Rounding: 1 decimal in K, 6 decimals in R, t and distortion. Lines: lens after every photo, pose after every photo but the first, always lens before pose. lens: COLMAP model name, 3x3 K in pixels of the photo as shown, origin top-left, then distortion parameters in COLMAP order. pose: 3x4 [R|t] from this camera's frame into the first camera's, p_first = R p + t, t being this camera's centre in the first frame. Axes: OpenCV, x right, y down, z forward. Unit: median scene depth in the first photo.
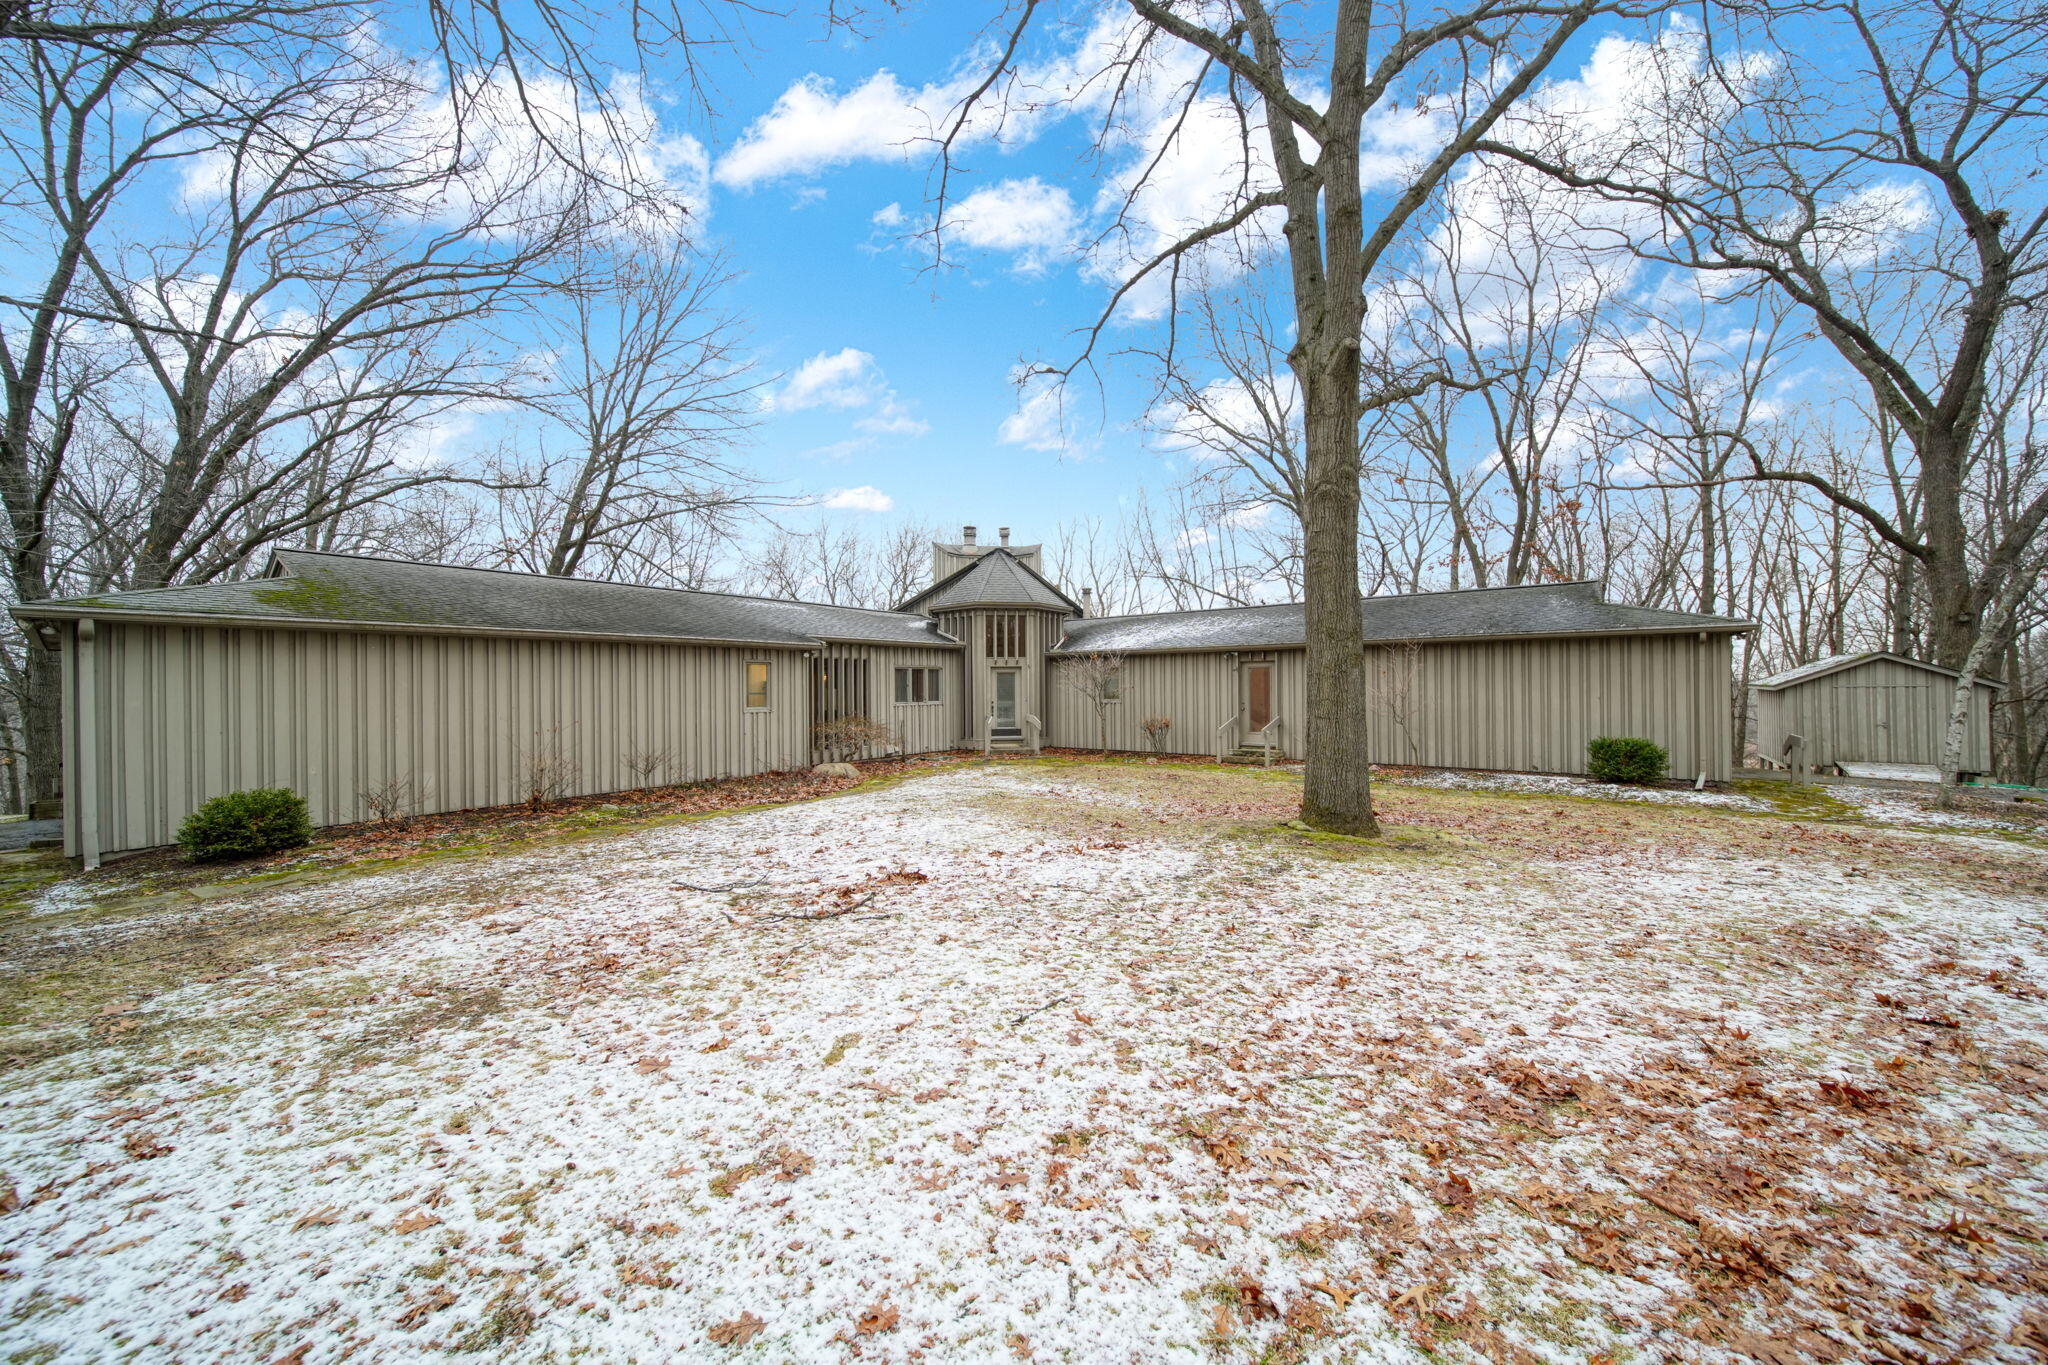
lens RADIAL K [[707.6, 0, 1025.7], [0, 707.6, 687.7], [0, 0, 1]] dist [-0.003758, -0.000639]
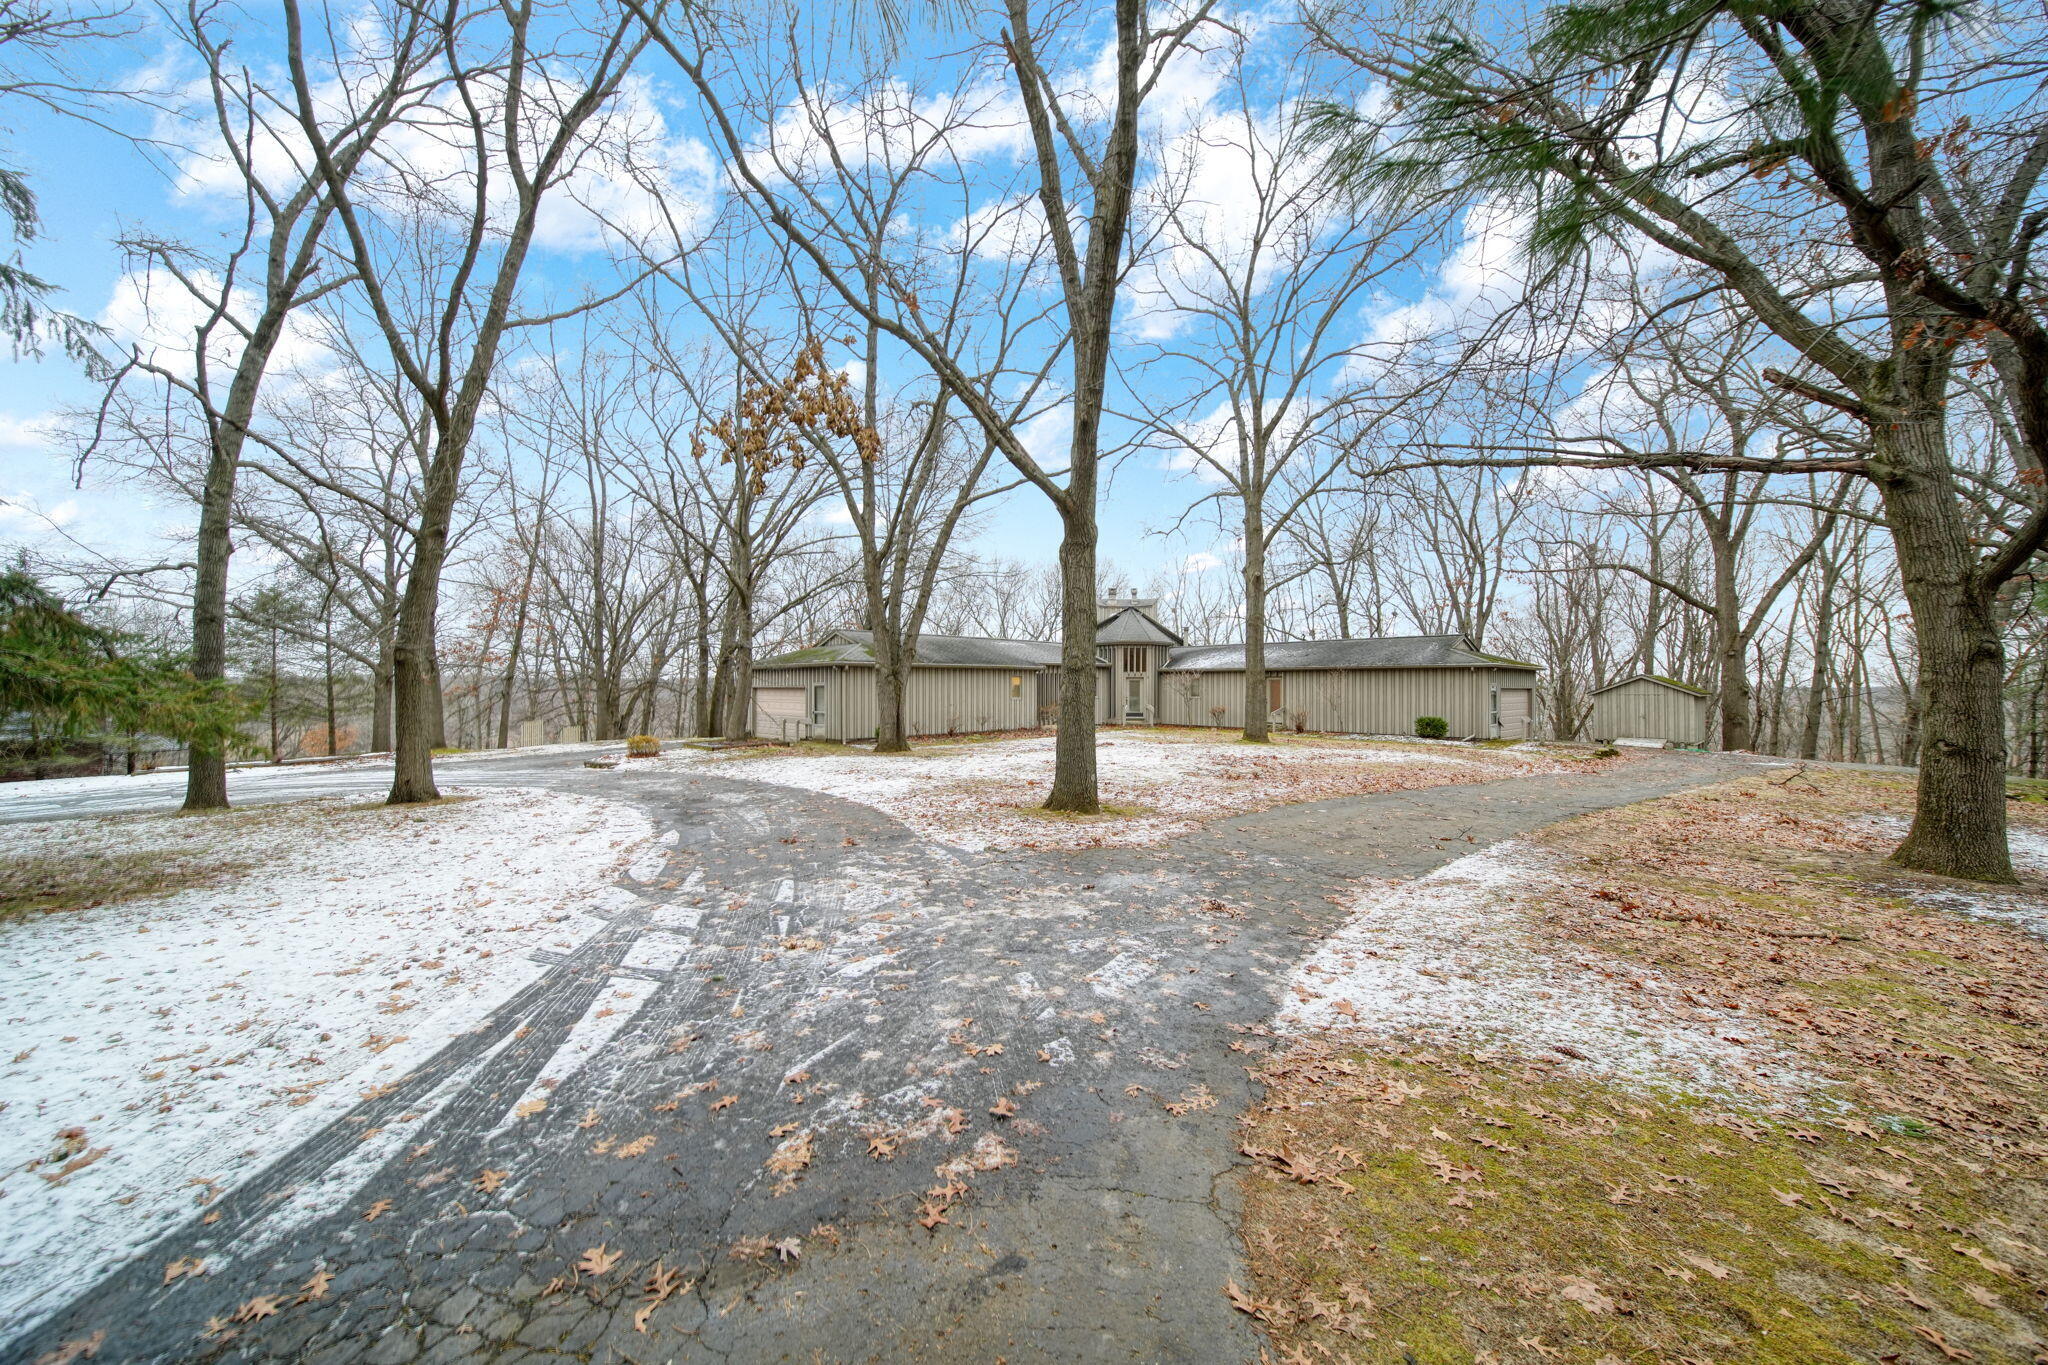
lens RADIAL K [[707.6, 0, 1037.7], [0, 707.6, 687.5], [0, 0, 1]] dist [-0.003758, -0.000639]
pose [[0.987031, 0.010158, -0.160211, 0.016082], [-0.010103, 0.999948, 0.001155, -0.004038], [0.160214, 0.000479, 0.987082, -0.782137]]
